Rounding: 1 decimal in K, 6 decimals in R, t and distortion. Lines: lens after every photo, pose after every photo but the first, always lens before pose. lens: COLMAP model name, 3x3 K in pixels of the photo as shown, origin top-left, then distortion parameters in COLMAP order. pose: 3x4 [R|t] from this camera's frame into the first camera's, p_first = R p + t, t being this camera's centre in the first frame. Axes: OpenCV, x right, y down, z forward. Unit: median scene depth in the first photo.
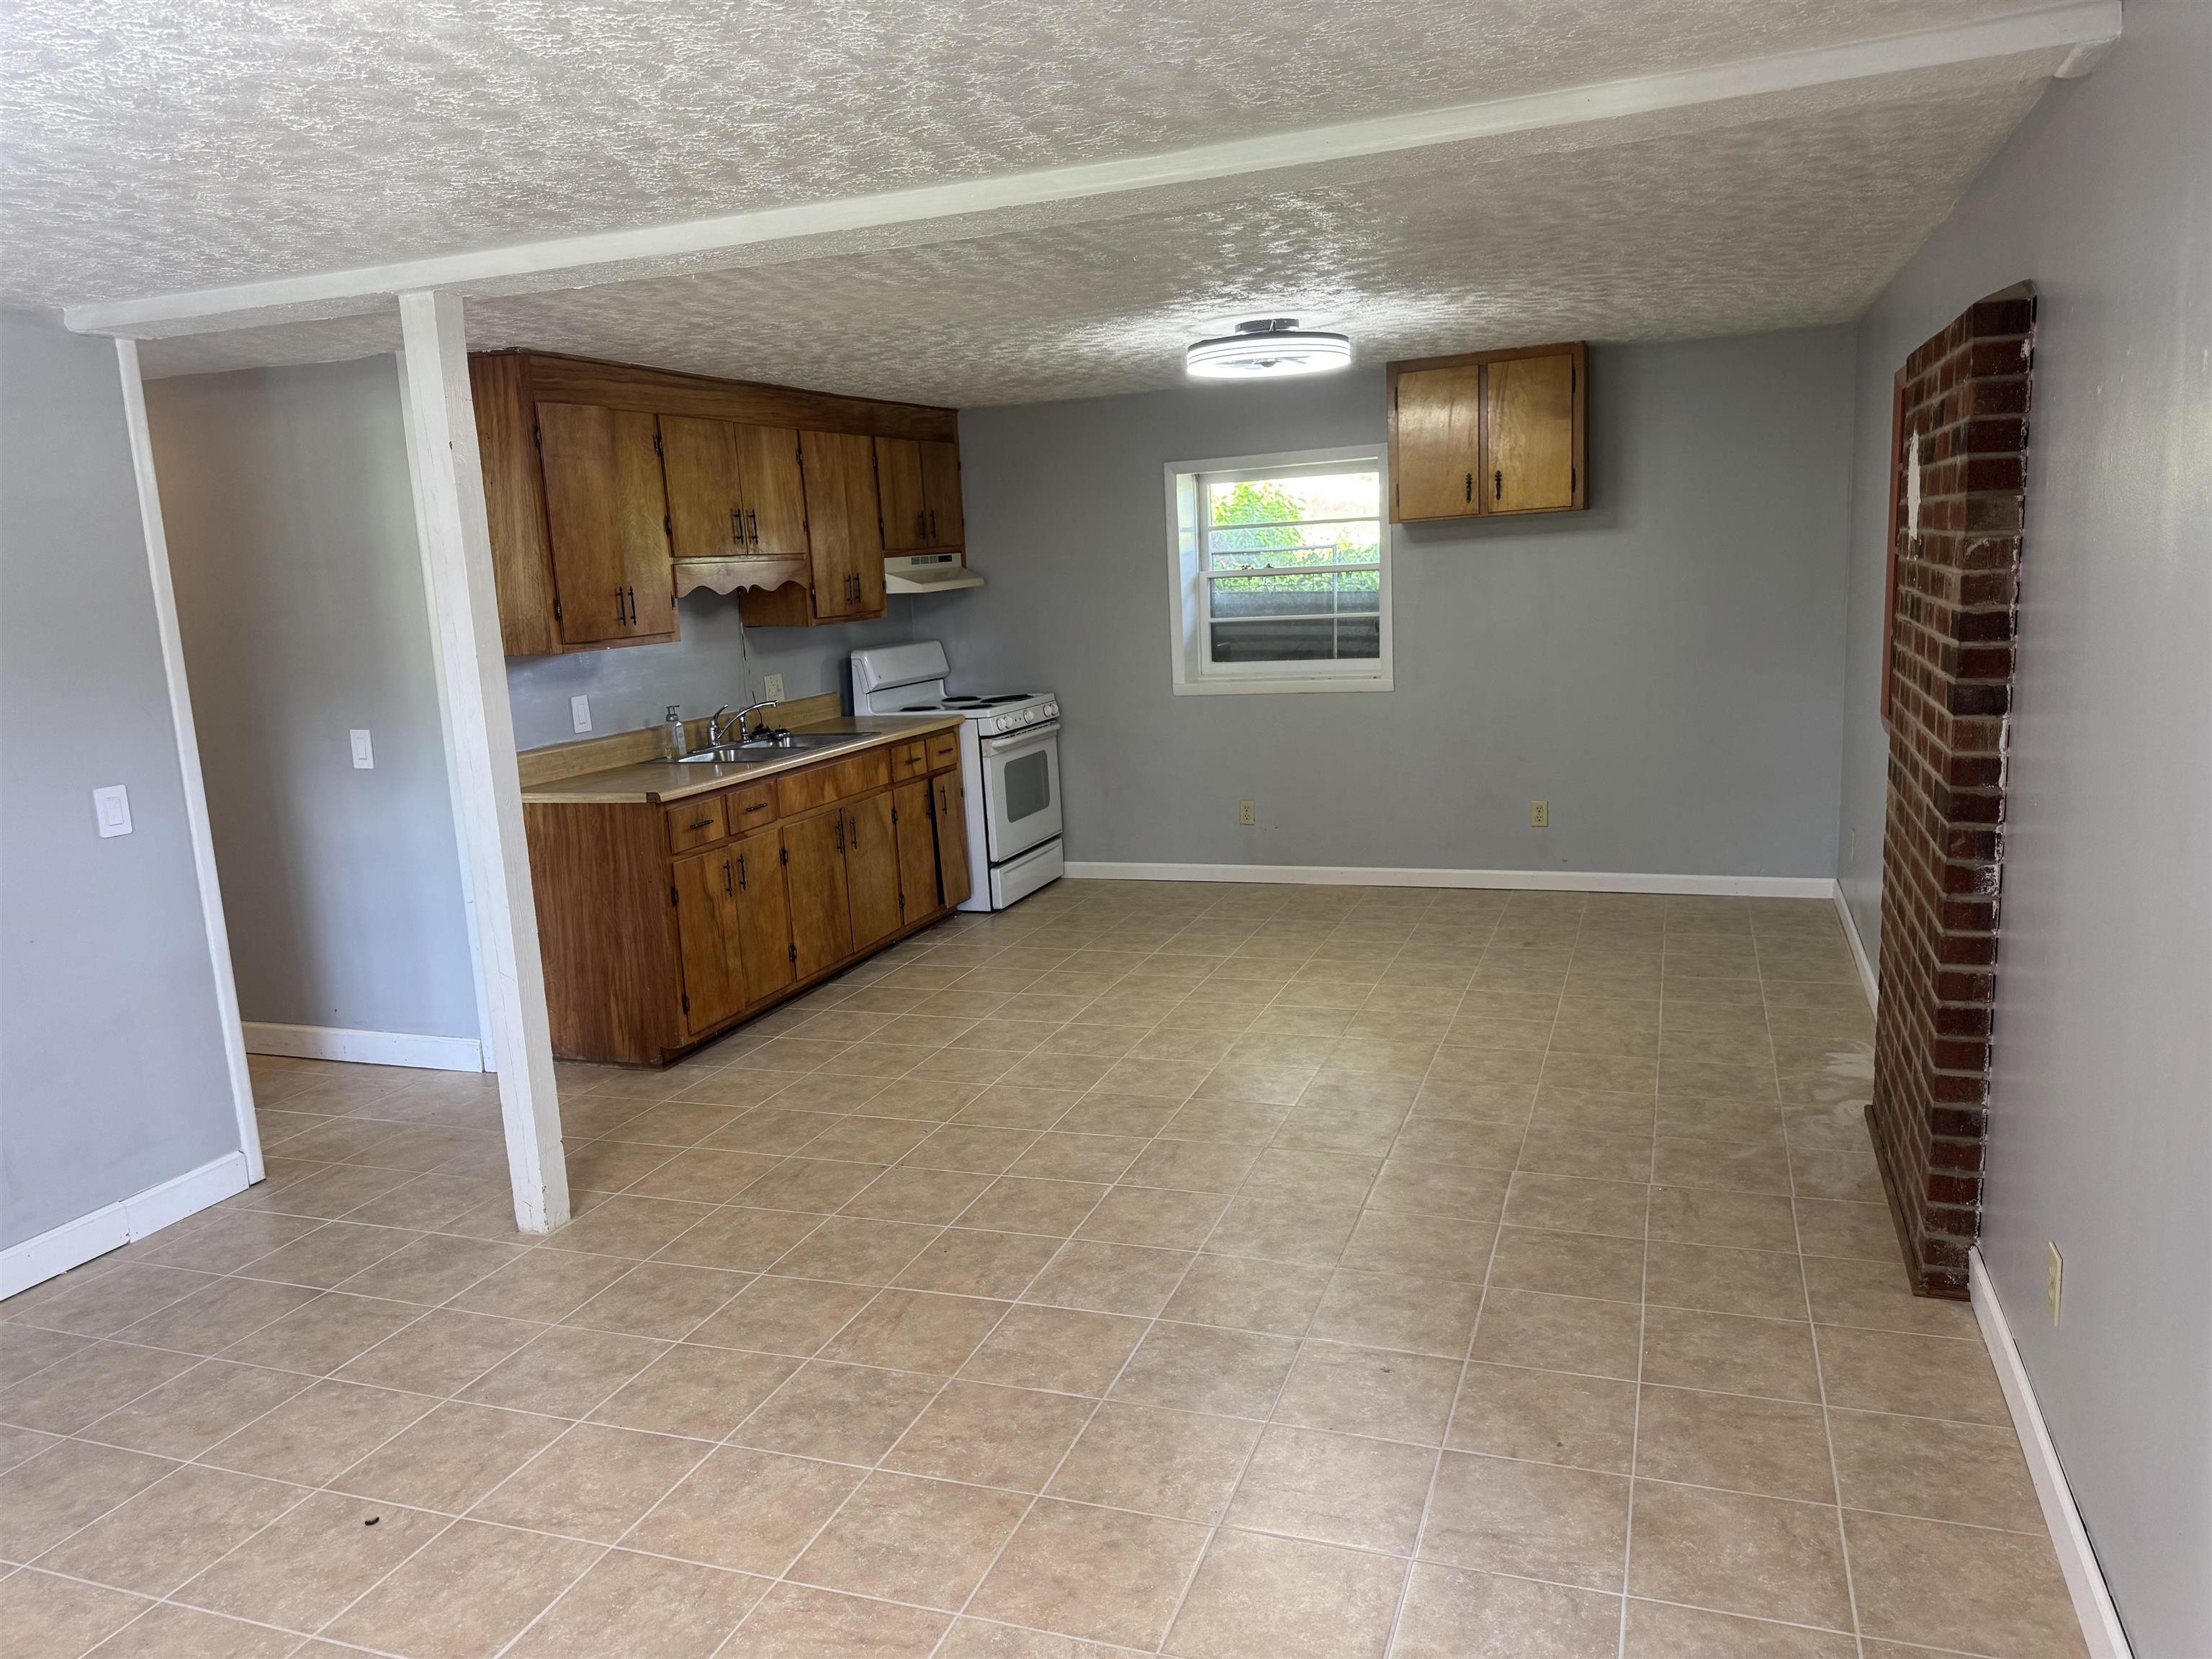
lens RADIAL K [[1564.6, 0, 1094.4], [0, 1564.6, 848.1], [0, 0, 1]] dist [0.065305, -0.068046]
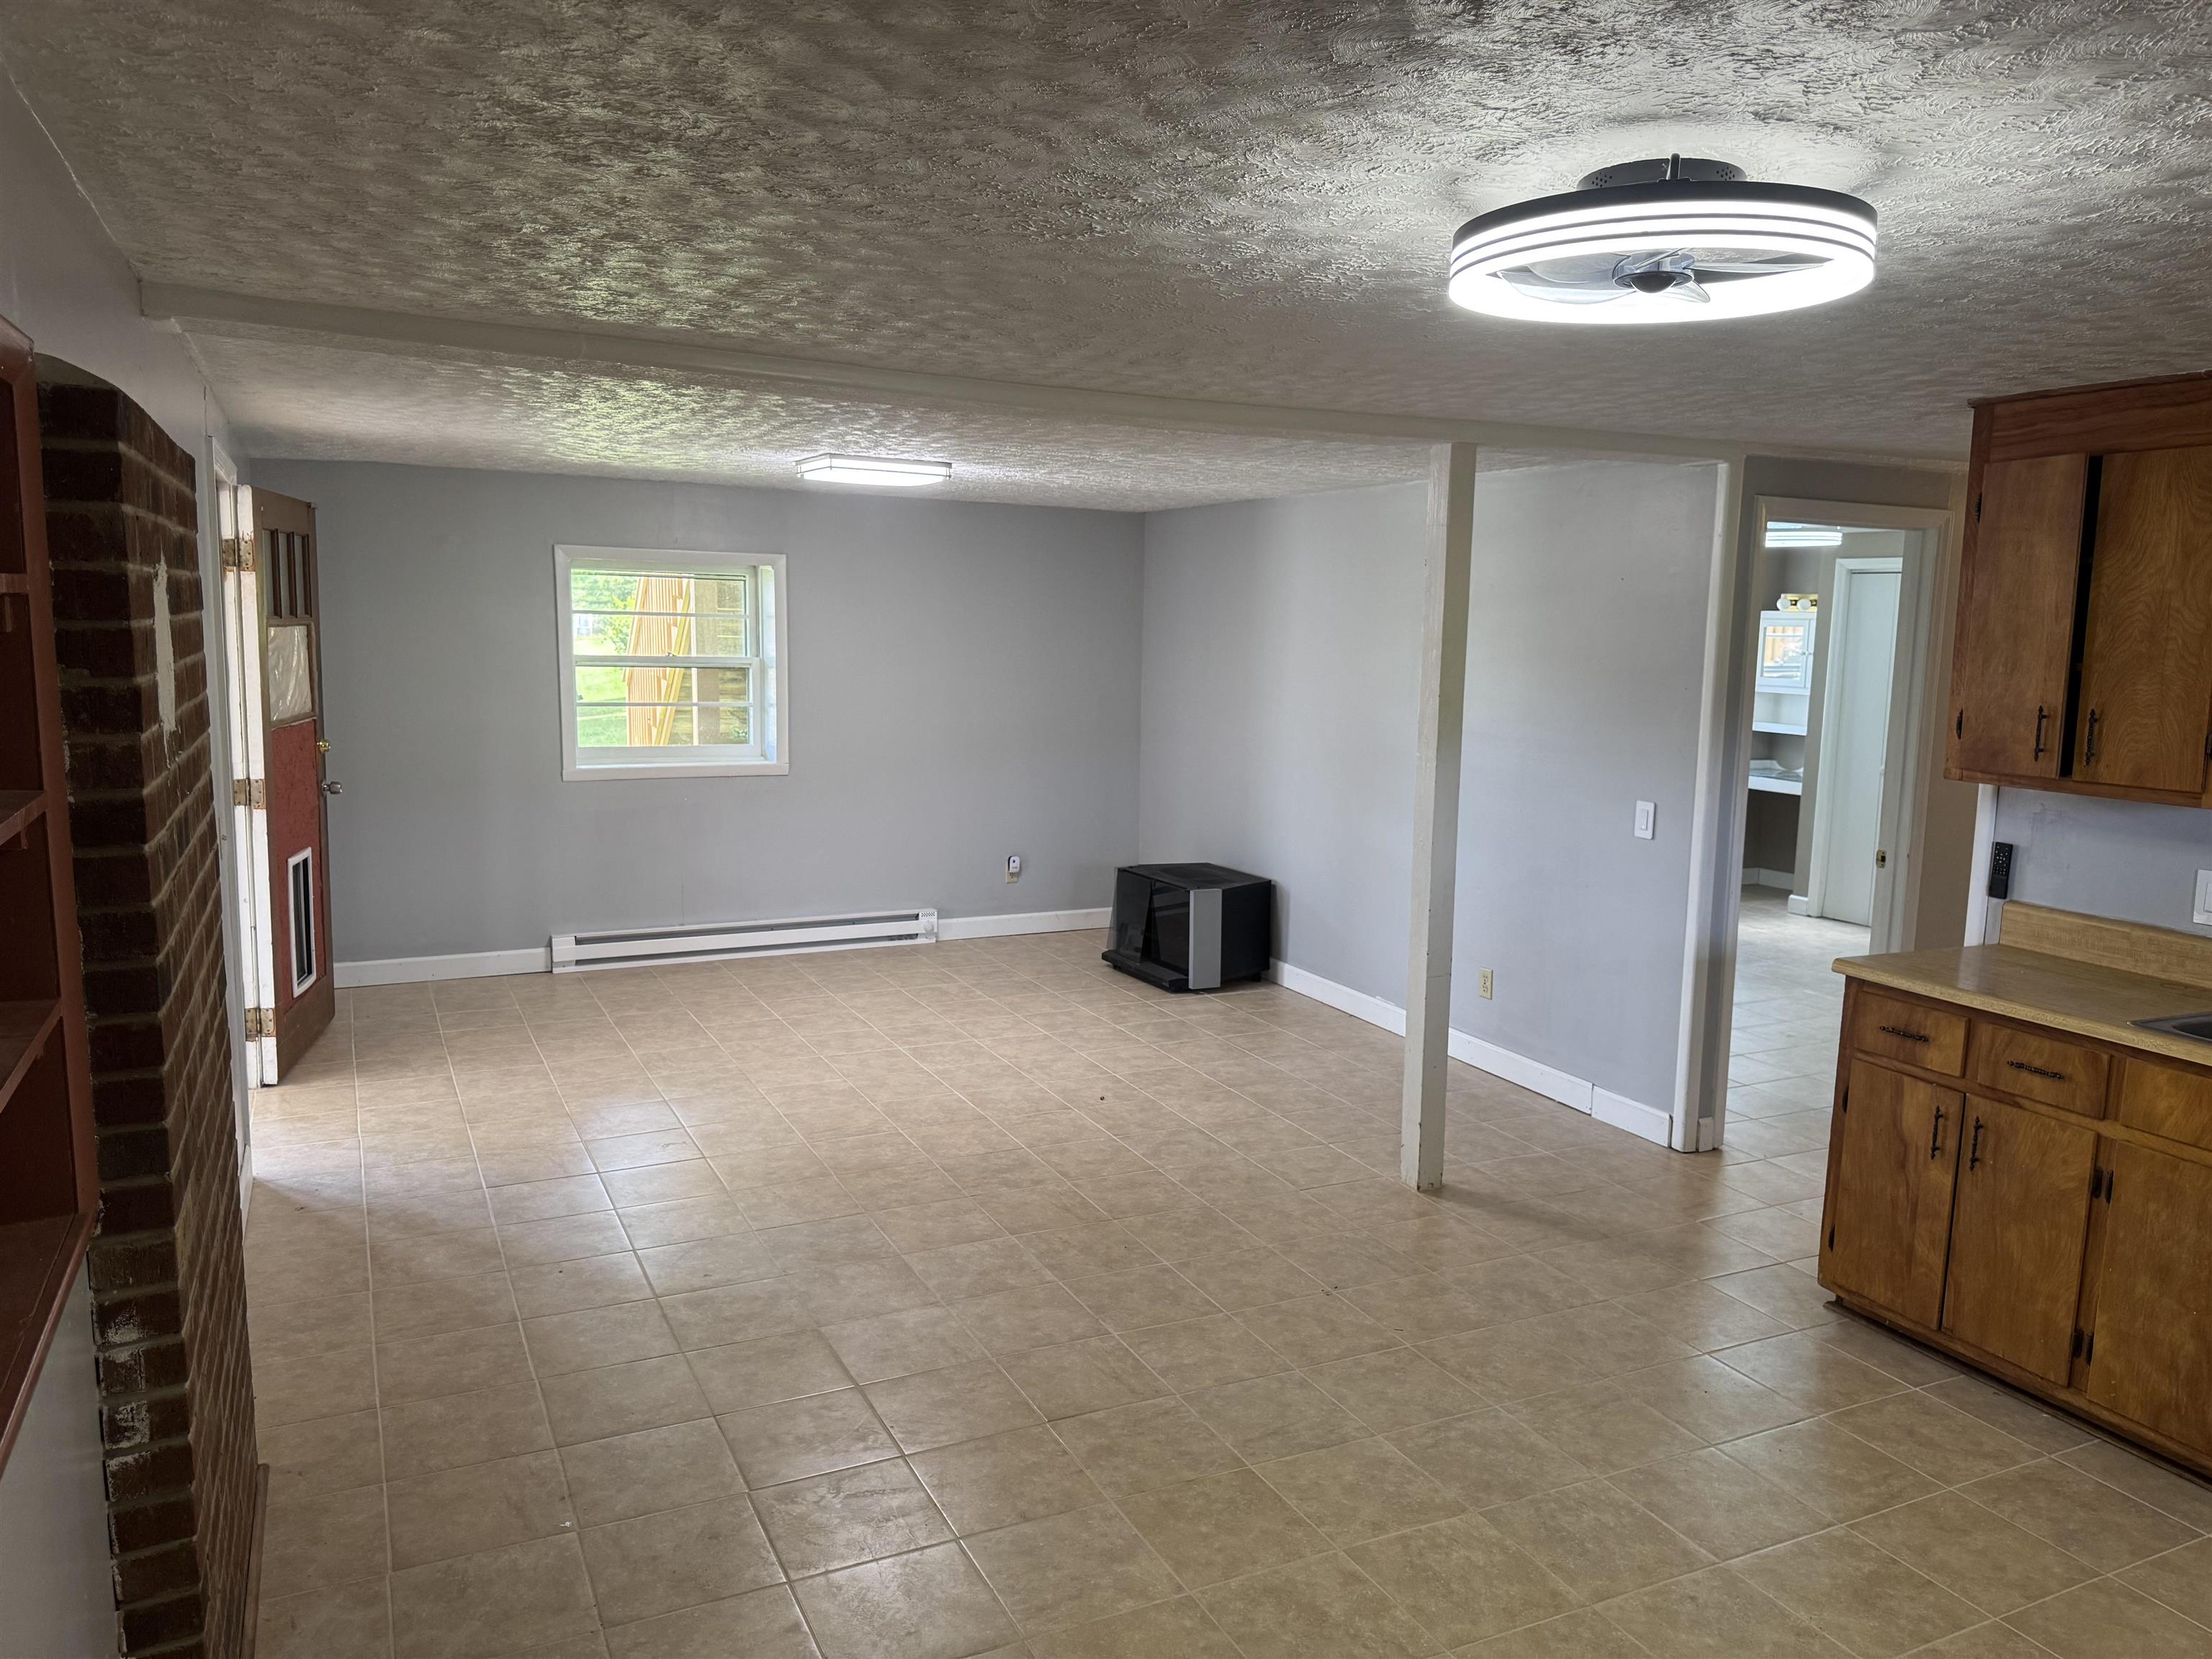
lens RADIAL K [[1564.6, 0, 1116.2], [0, 1564.6, 823.4], [0, 0, 1]] dist [0.065305, -0.068046]
pose [[-0.688395, 0.129113, -0.713752, 0.654407], [-0.123175, 0.948928, 0.290454, -0.355006], [0.714801, 0.287863, -0.637334, 1.531562]]
